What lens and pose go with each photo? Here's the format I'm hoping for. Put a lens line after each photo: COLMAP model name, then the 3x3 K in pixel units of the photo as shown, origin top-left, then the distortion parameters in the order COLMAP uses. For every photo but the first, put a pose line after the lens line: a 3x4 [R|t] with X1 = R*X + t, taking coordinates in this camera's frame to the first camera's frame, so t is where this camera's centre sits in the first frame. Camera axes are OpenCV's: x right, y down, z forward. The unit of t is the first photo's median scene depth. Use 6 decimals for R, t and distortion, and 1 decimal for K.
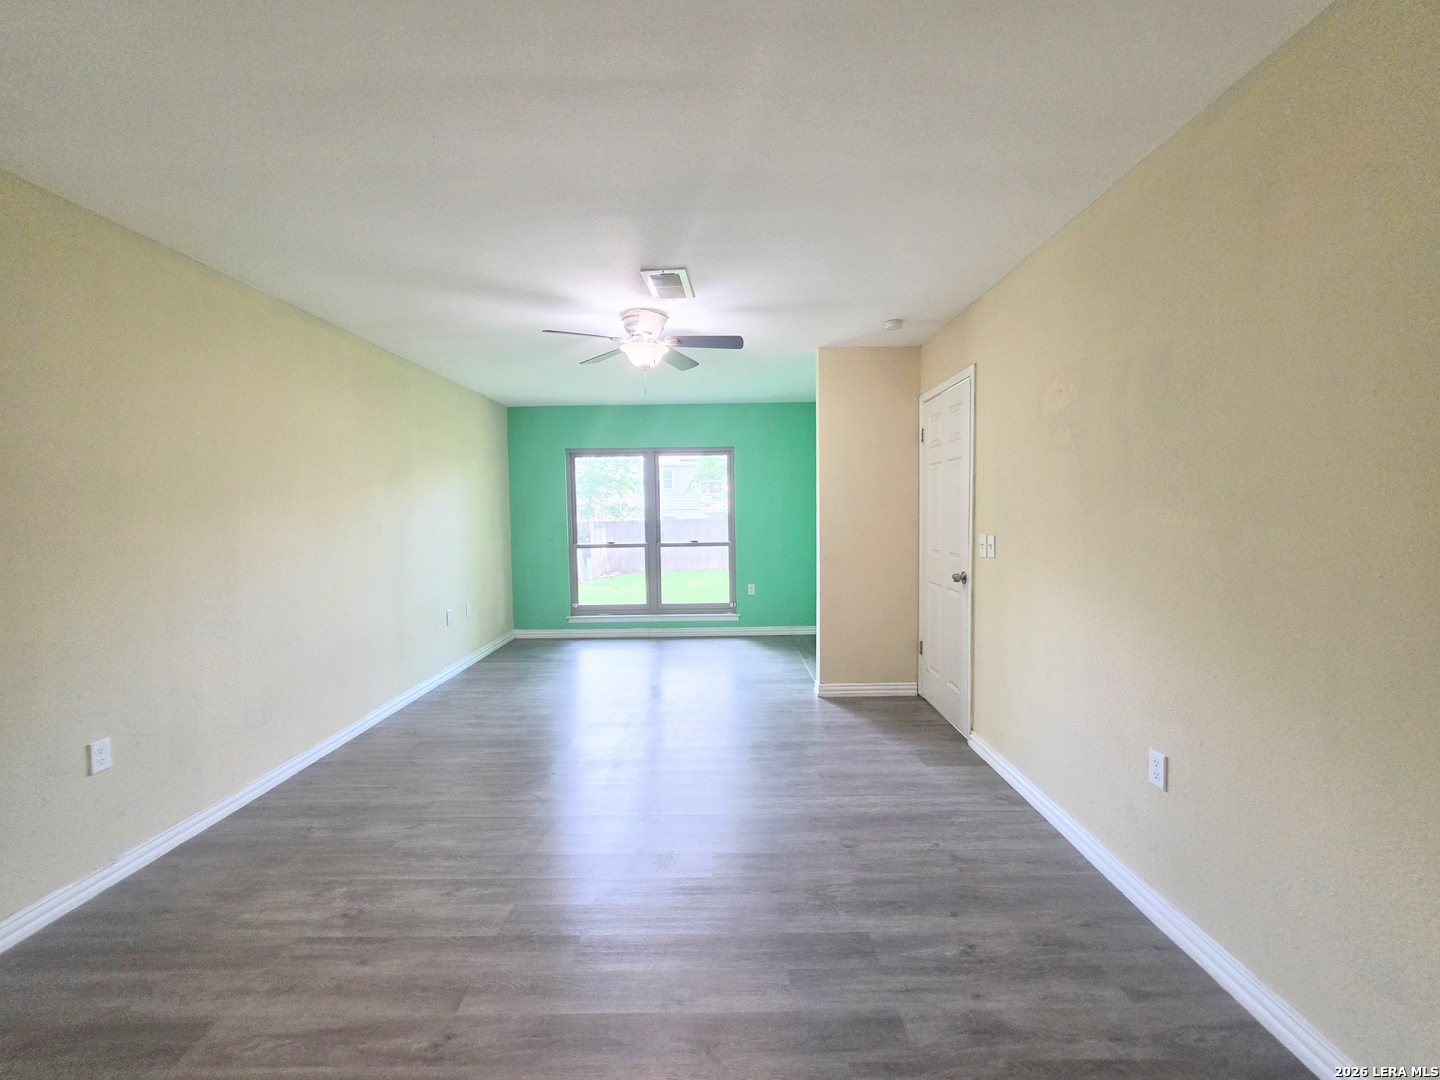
lens RADIAL K [[580.4, 0, 726.3], [0, 580.4, 535.0], [0, 0, 1]] dist [-0.003526, 0.000696]
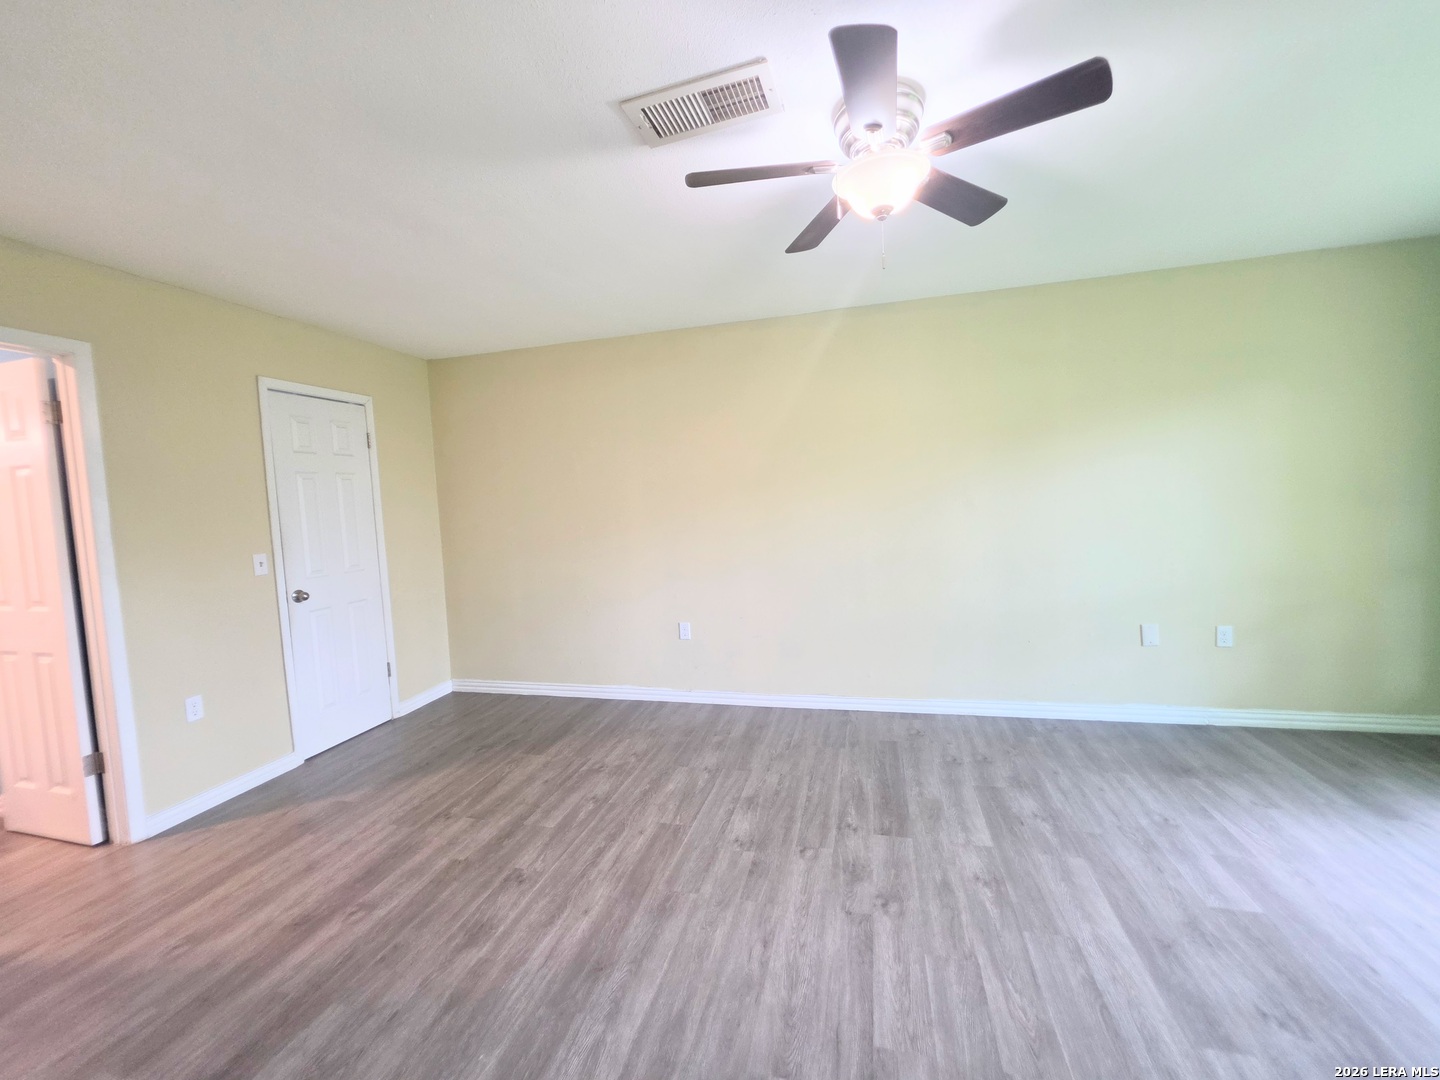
lens RADIAL K [[580.4, 0, 718.0], [0, 580.4, 535.8], [0, 0, 1]] dist [-0.003526, 0.000696]
pose [[-0.249819, 0.087467, -0.964334, 0.394168], [0.007698, 0.996060, 0.088350, -0.049378], [0.968262, 0.014648, -0.249508, 0.952070]]
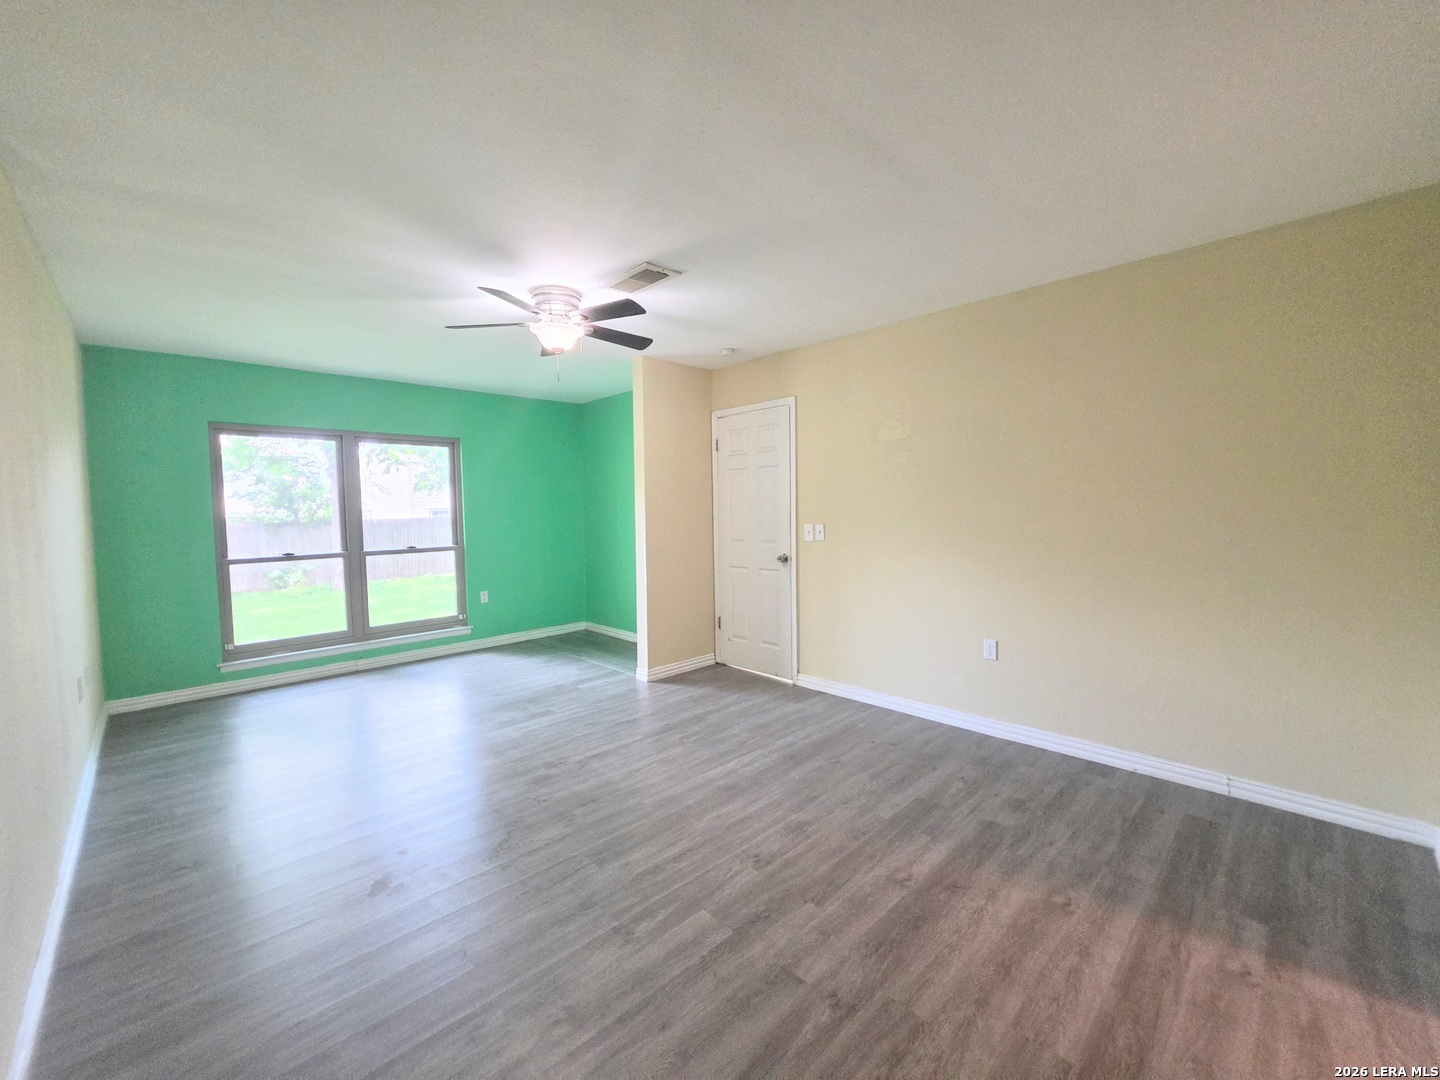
lens RADIAL K [[580.4, 0, 724.2], [0, 580.4, 530.0], [0, 0, 1]] dist [-0.003526, 0.000696]
pose [[0.714430, -0.025025, 0.699259, -0.580978], [0.035932, 0.999354, -0.000946, 0.006244], [-0.698784, 0.025802, 0.714868, 0.157534]]
